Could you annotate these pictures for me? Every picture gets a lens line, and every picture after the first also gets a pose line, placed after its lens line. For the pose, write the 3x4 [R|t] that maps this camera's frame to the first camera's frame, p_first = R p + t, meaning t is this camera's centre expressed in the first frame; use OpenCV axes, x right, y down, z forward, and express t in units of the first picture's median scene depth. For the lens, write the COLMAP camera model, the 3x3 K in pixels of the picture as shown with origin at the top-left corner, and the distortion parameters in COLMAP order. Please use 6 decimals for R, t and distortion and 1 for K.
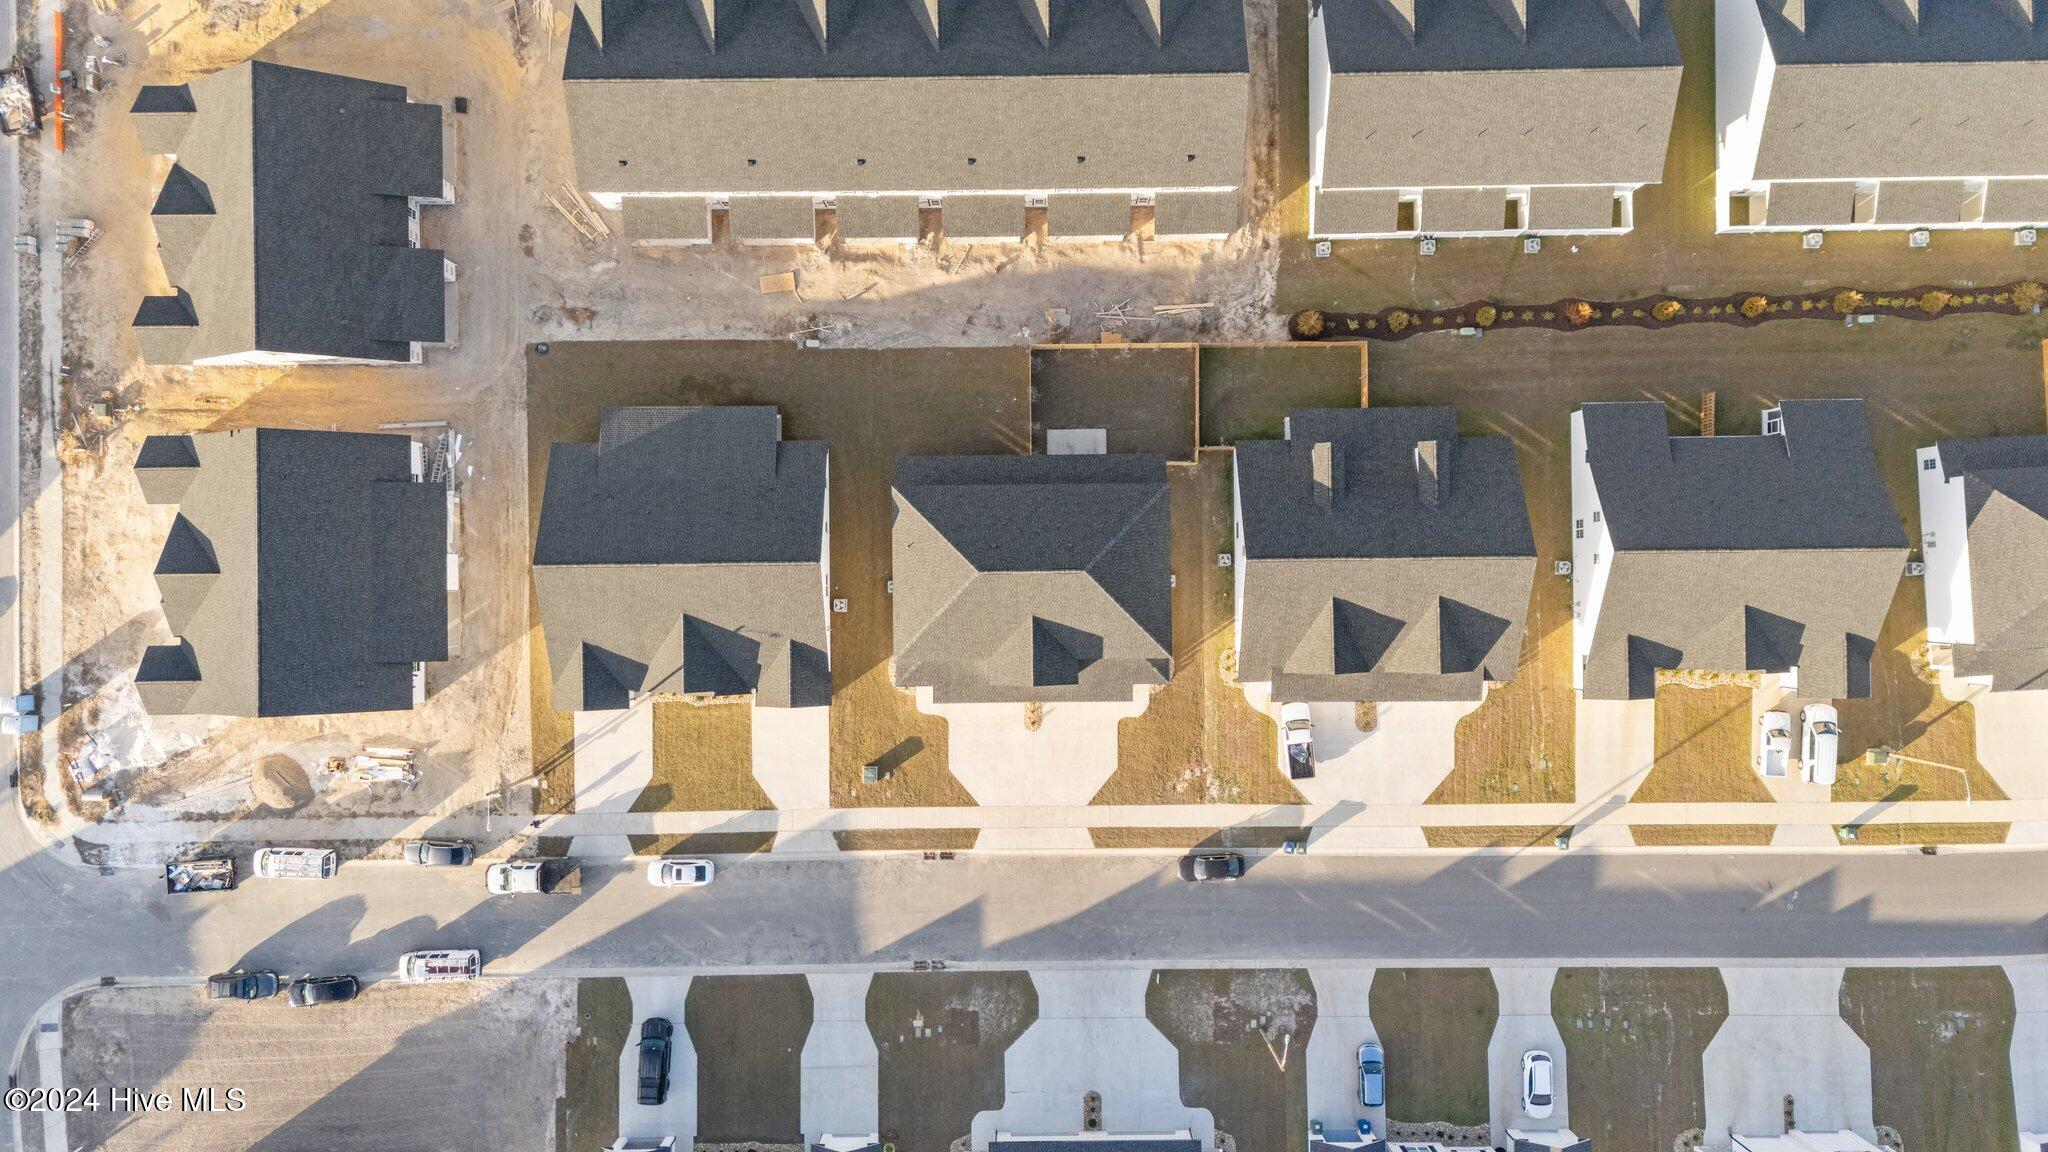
lens RADIAL K [[1498.5, 0, 1024.0], [0, 1498.5, 576.0], [0, 0, 1]] dist [0.079713, -0.064721]
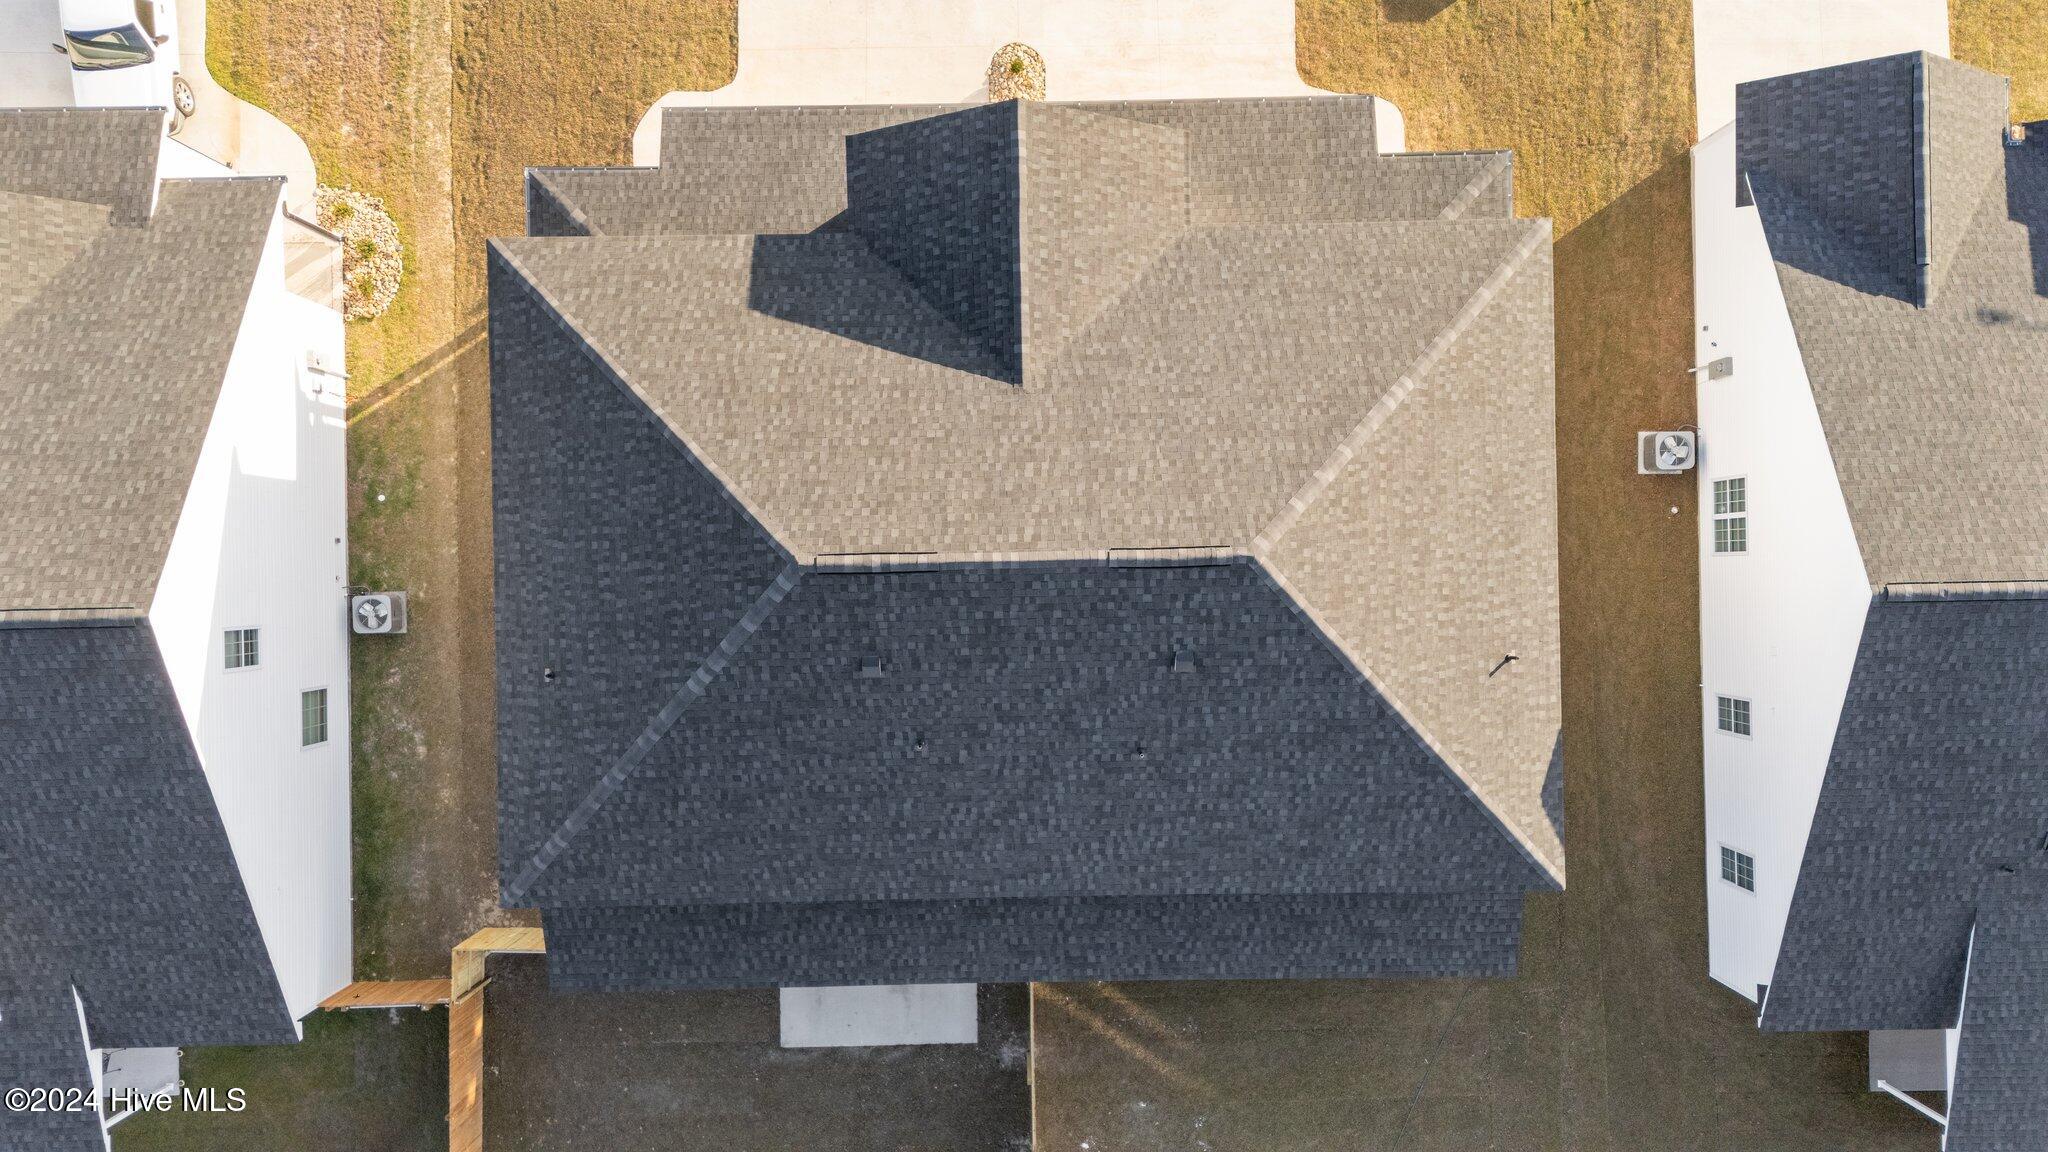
lens RADIAL K [[1498.5, 0, 1024.0], [0, 1498.5, 576.0], [0, 0, 1]] dist [0.079713, -0.064721]
pose [[-0.999965, 0.007073, 0.004475, 0.004081], [-0.007024, -0.999916, 0.010921, -0.007341], [0.004552, 0.010889, 0.999930, 0.694351]]
